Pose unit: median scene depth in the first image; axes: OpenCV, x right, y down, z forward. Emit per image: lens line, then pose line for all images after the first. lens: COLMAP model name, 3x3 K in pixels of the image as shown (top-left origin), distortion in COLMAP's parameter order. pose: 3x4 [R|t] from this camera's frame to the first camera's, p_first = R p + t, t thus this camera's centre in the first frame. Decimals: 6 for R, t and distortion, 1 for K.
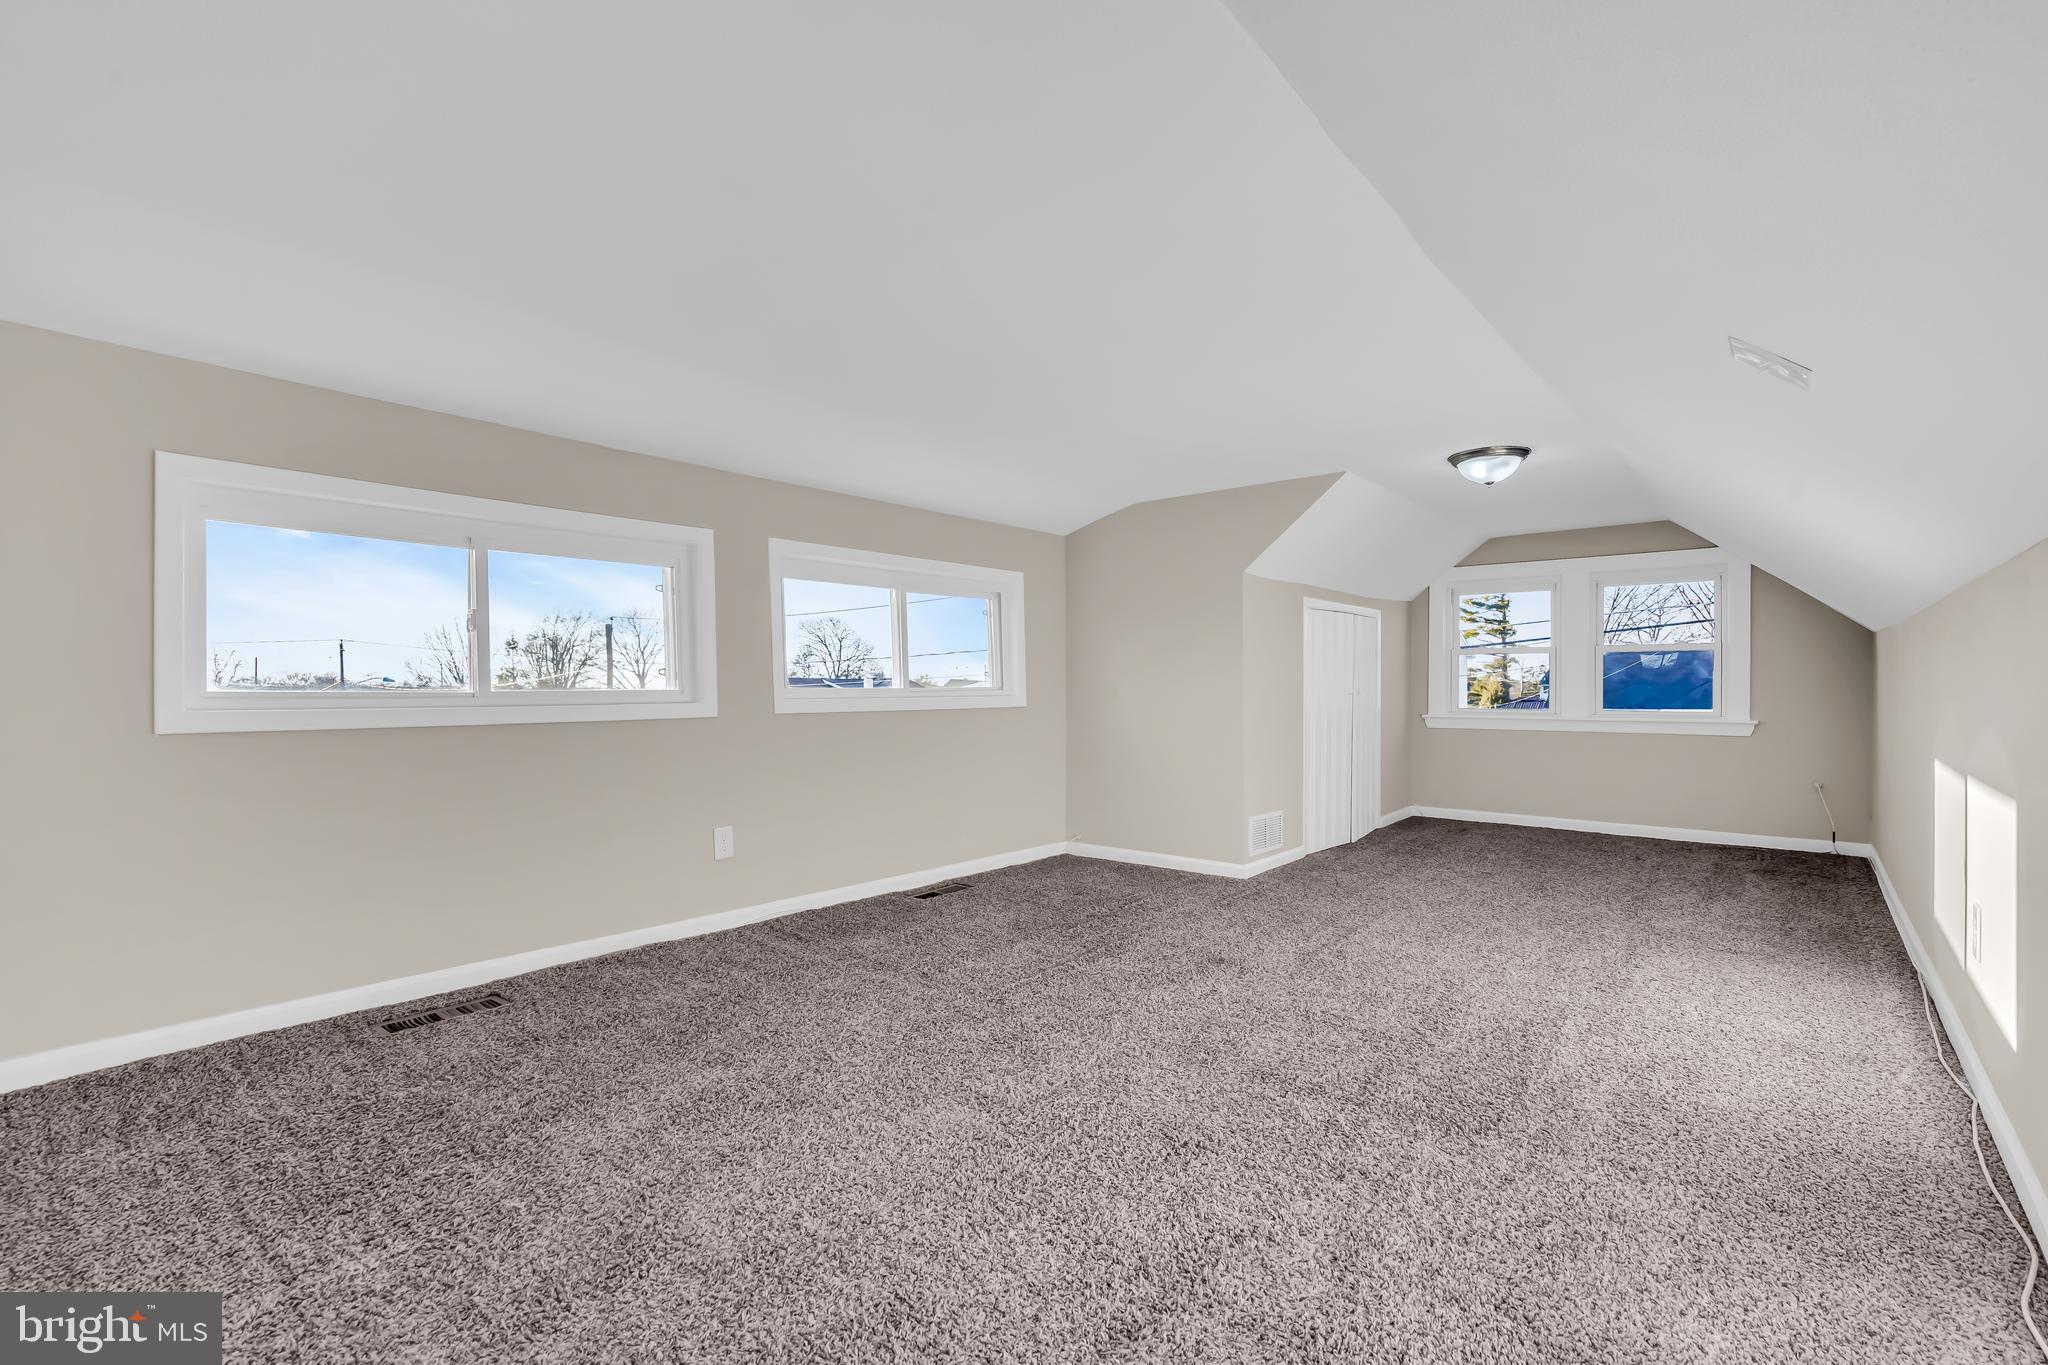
lens RADIAL K [[928.1, 0, 1022.0], [0, 928.1, 687.5], [0, 0, 1]] dist [-0.004140, -0.000146]
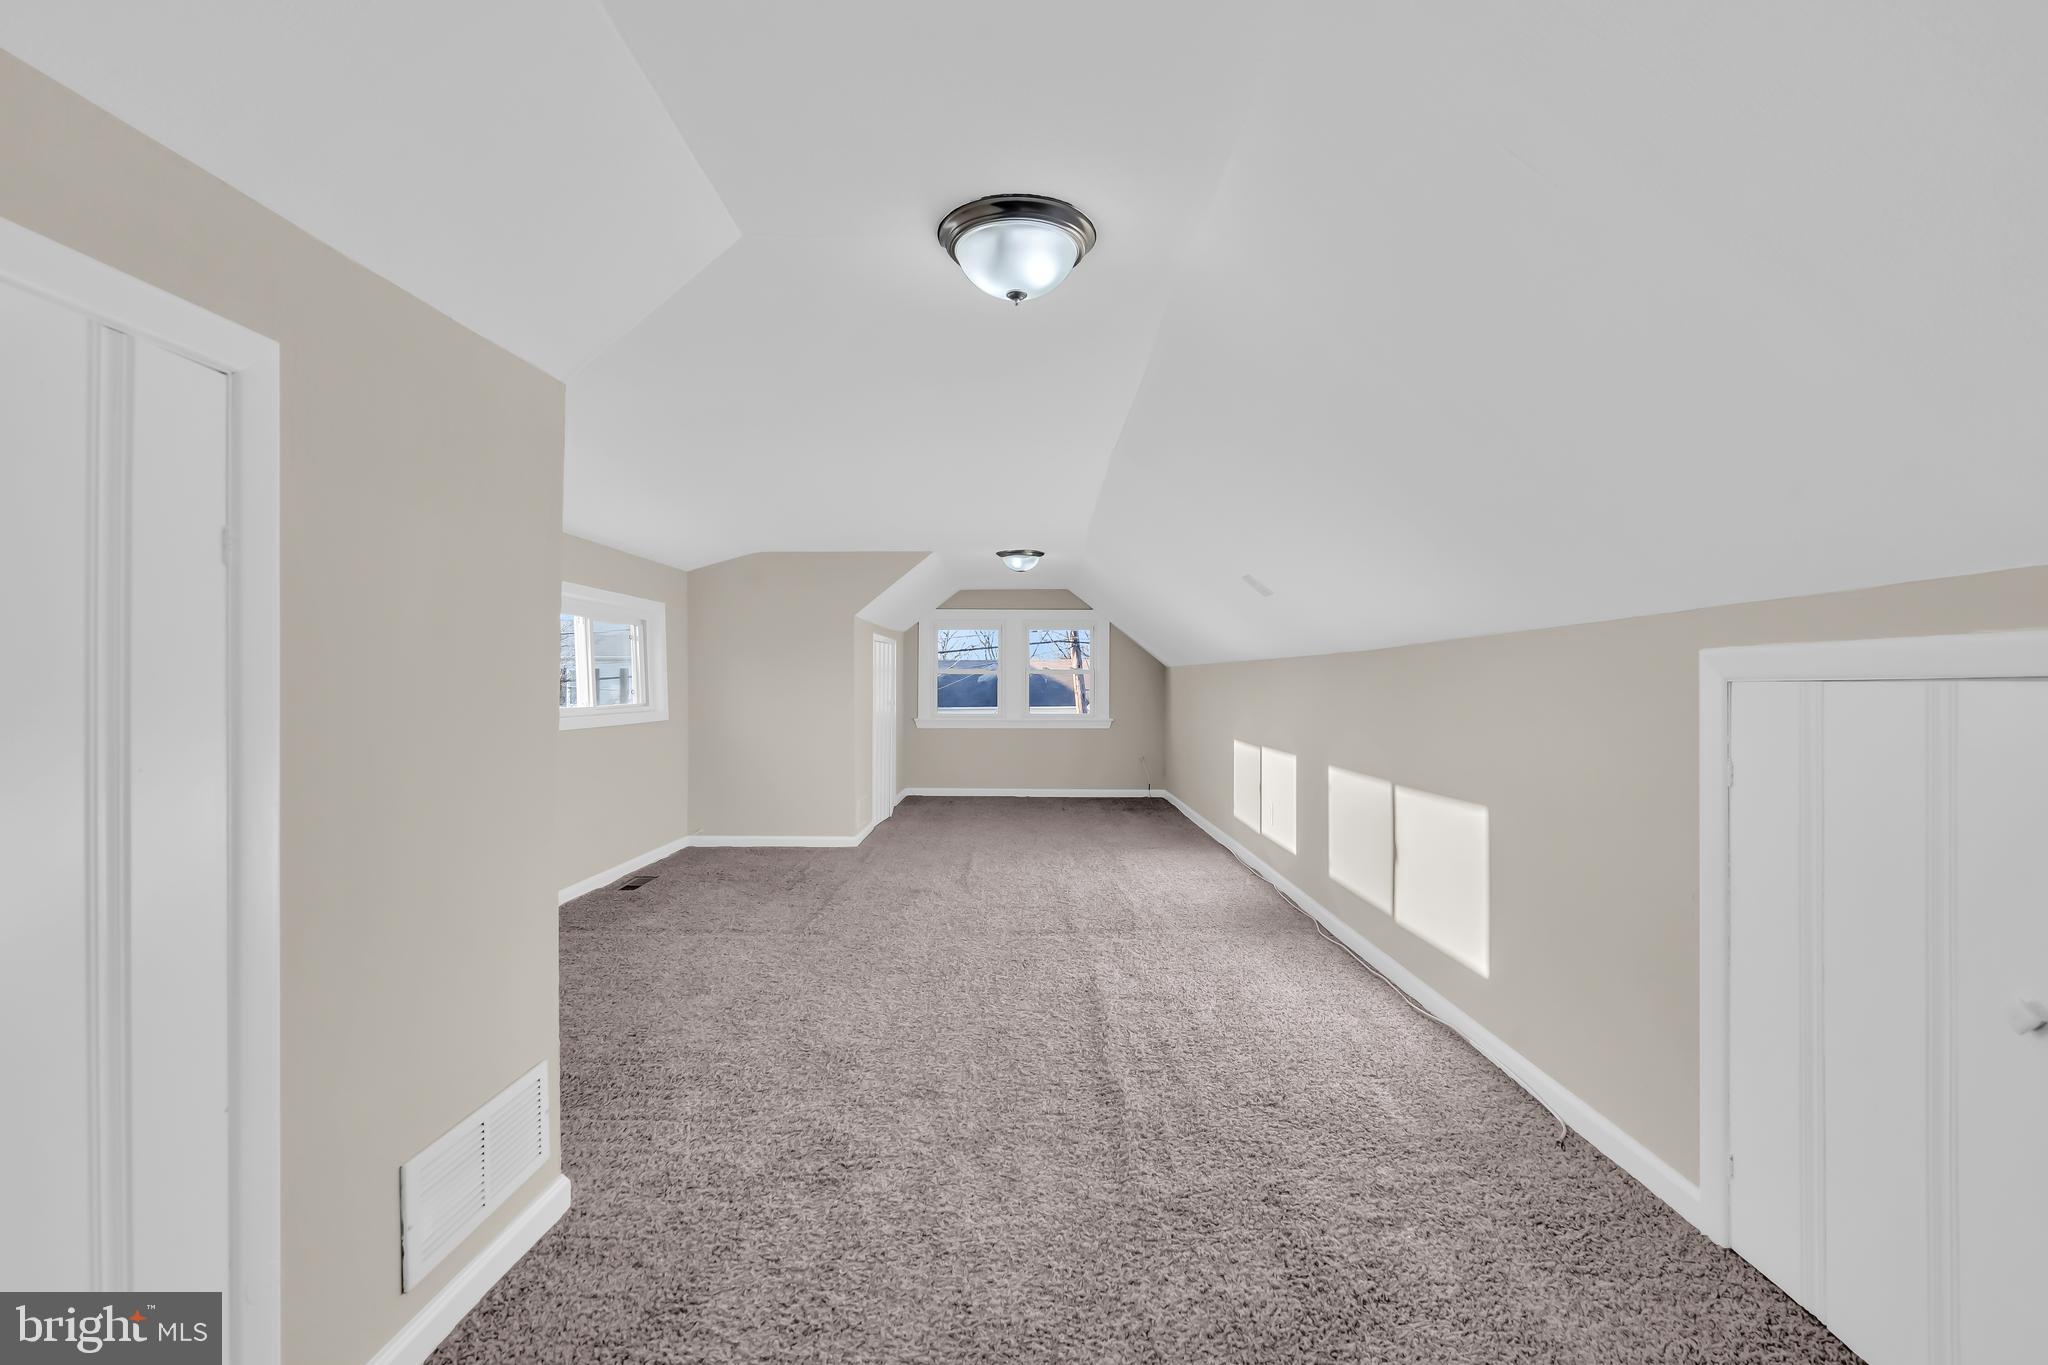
lens RADIAL K [[928.1, 0, 1027.9], [0, 928.1, 687.3], [0, 0, 1]] dist [-0.004140, -0.000146]
pose [[0.768384, 0.001835, 0.639986, -0.389622], [-0.001708, 0.999998, -0.000816, -0.019954], [-0.639987, -0.000466, 0.768386, -0.165671]]
